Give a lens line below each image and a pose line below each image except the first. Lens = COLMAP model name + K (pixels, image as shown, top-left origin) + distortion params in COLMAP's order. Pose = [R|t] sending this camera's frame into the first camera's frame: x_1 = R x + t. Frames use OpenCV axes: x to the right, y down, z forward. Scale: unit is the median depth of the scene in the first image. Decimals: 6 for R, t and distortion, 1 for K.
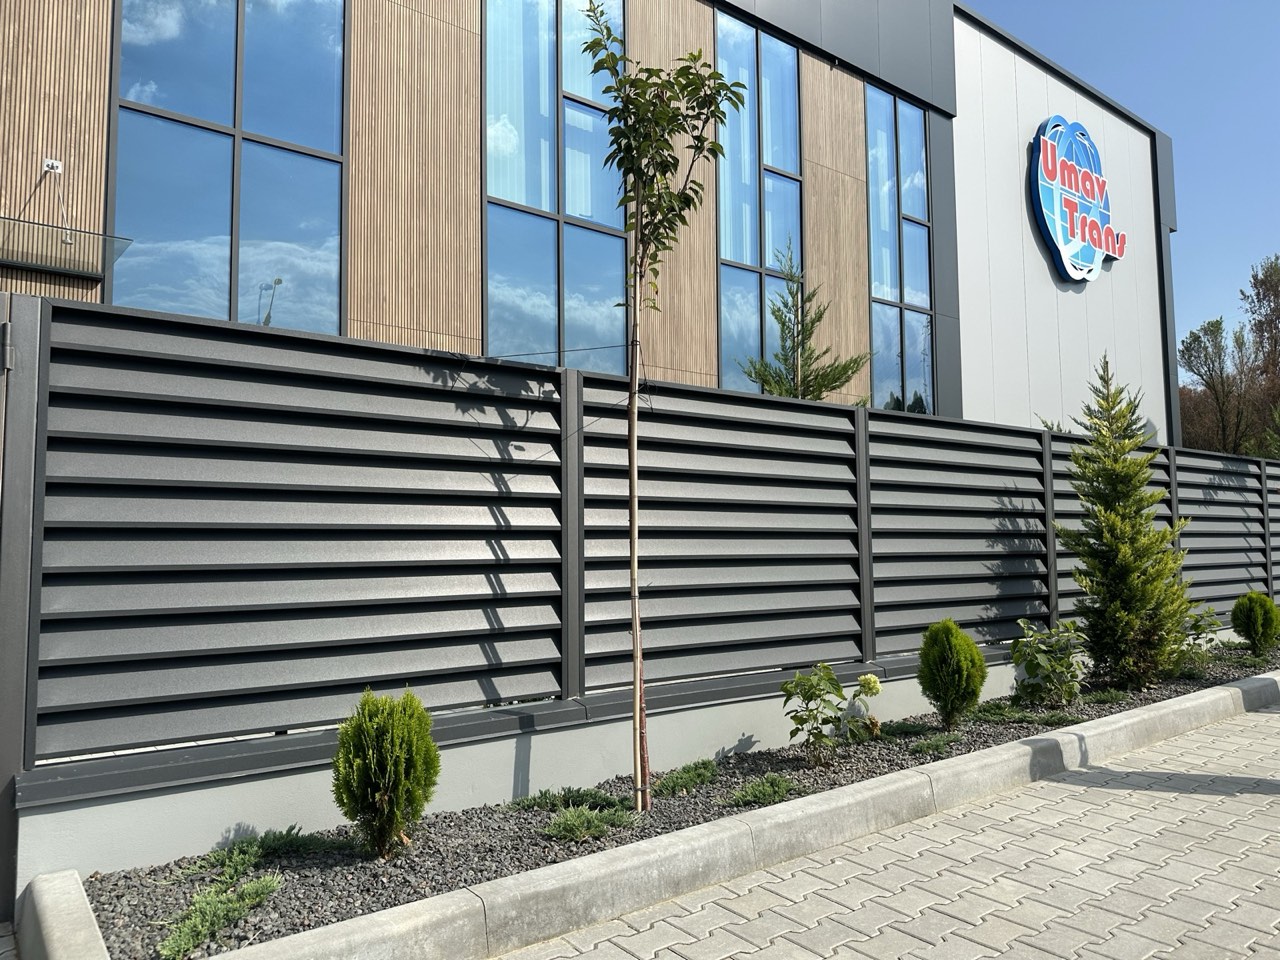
lens RADIAL K [[903.8, 0, 634.1], [0, 903.8, 479.4], [0, 0, 1]] dist [0.032055, -0.045290]
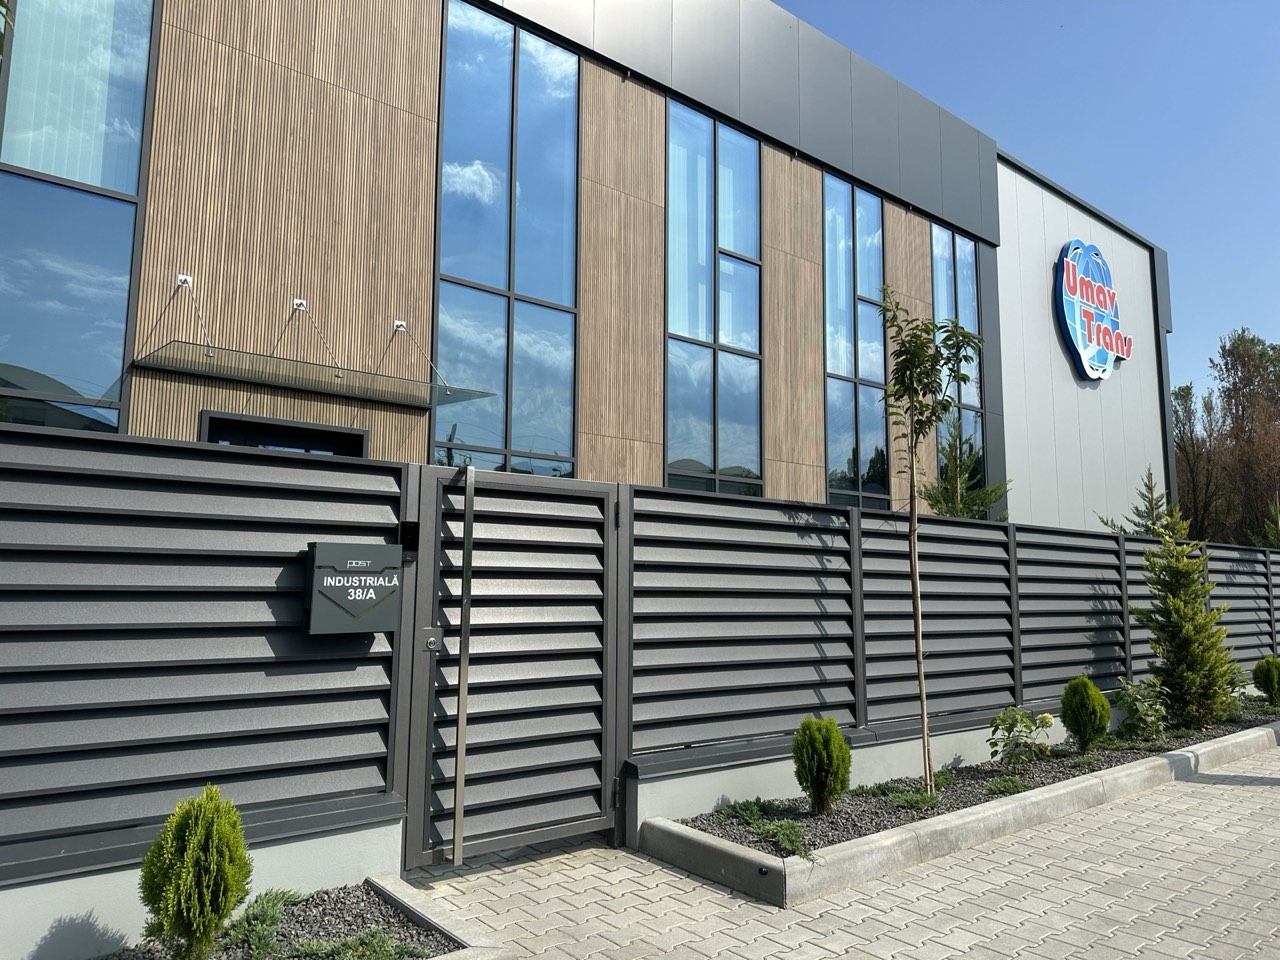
lens RADIAL K [[903.8, 0, 634.1], [0, 903.8, 479.4], [0, 0, 1]] dist [0.032055, -0.045290]
pose [[0.999392, 0.020885, 0.027901, -0.311979], [-0.019535, 0.998664, -0.047830, -0.057566], [-0.028863, 0.047255, 0.998466, -0.330329]]
